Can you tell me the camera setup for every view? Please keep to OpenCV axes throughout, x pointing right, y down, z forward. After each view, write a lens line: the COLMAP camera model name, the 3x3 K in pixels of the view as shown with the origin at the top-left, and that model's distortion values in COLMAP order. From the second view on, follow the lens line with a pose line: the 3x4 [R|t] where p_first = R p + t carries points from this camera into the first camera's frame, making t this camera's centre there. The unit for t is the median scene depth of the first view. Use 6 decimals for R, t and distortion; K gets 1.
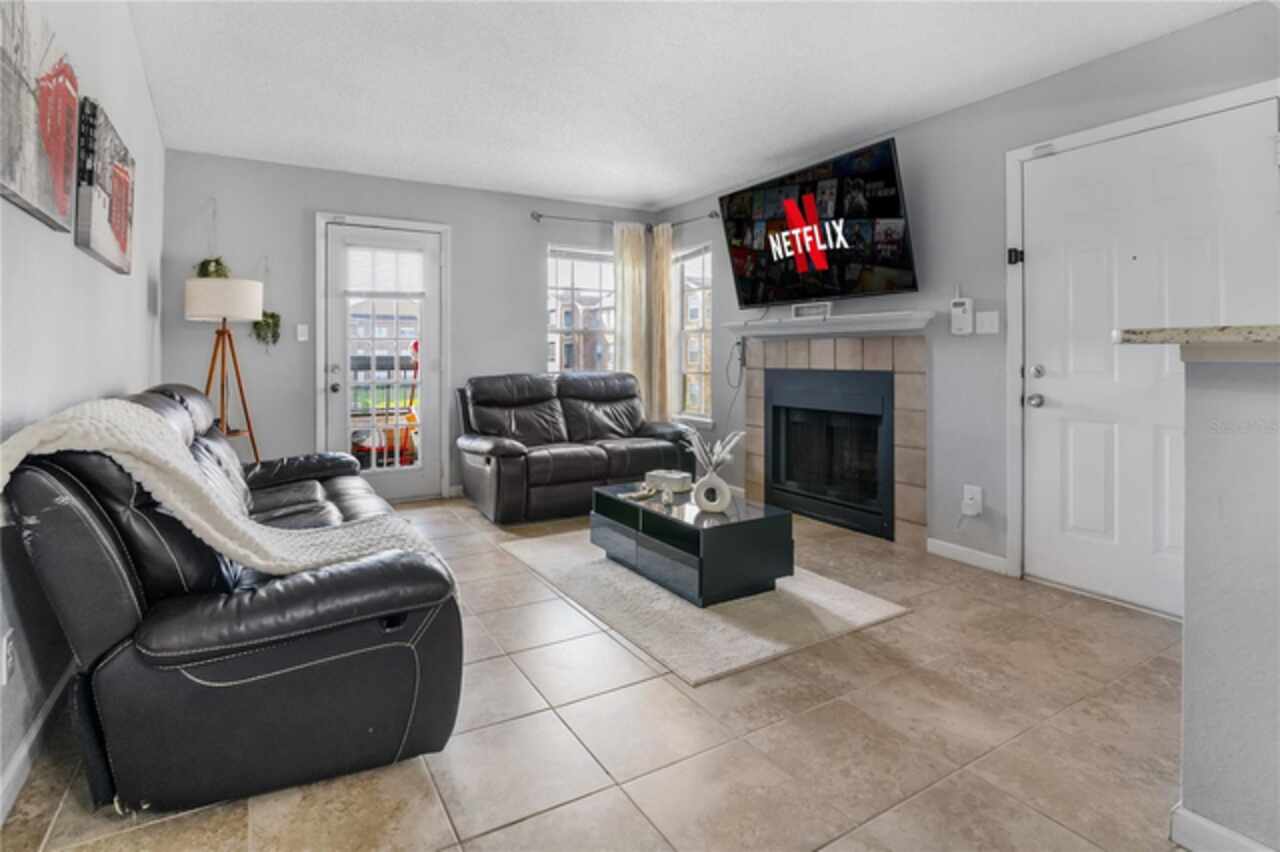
lens RADIAL K [[631.0, 0, 619.0], [0, 631.0, 375.1], [0, 0, 1]] dist [-0.015335, -0.000109]
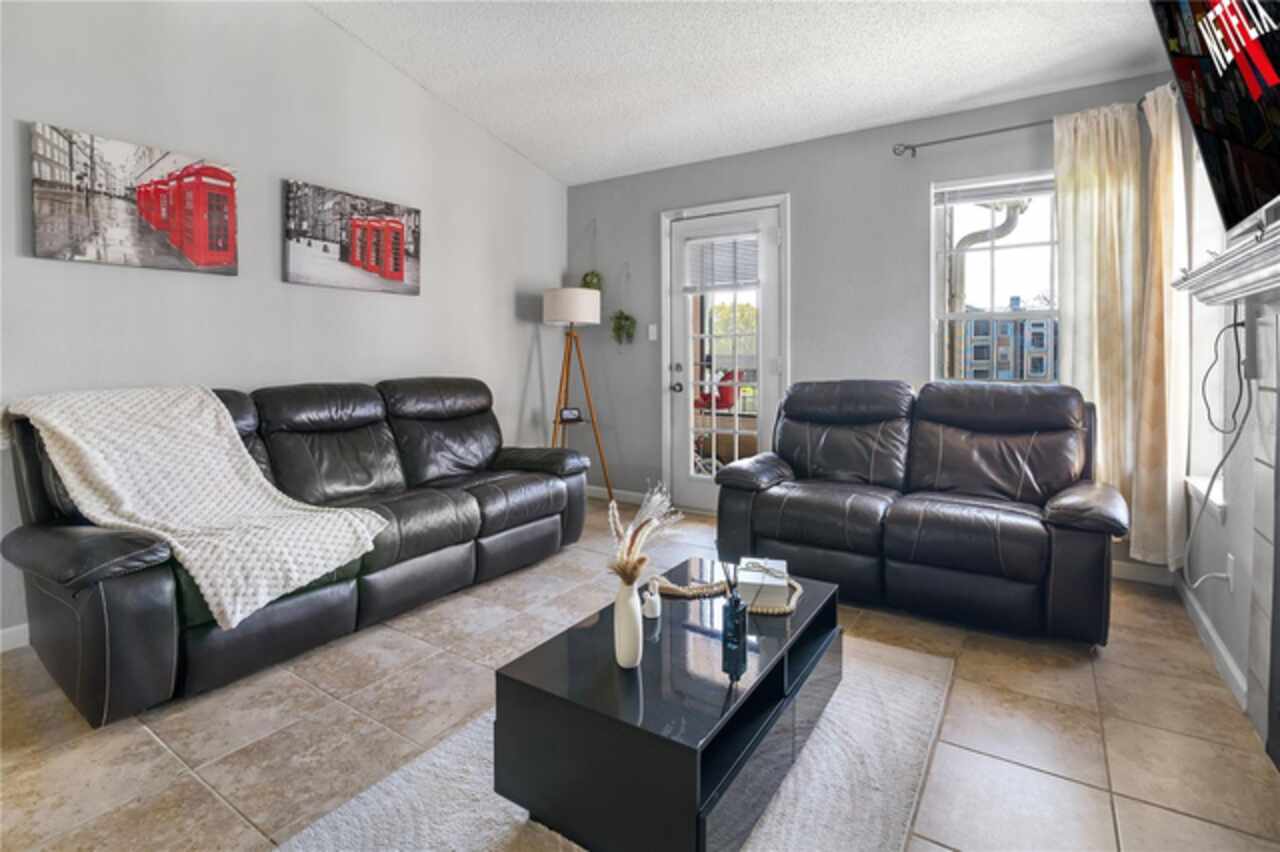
lens RADIAL K [[631.0, 0, 619.0], [0, 631.0, 375.1], [0, 0, 1]] dist [-0.015335, -0.000109]
pose [[0.437599, 0.028042, -0.898733, 0.366615], [-0.026878, 0.999475, 0.018098, -0.012998], [0.898768, 0.016236, 0.438123, 0.447115]]
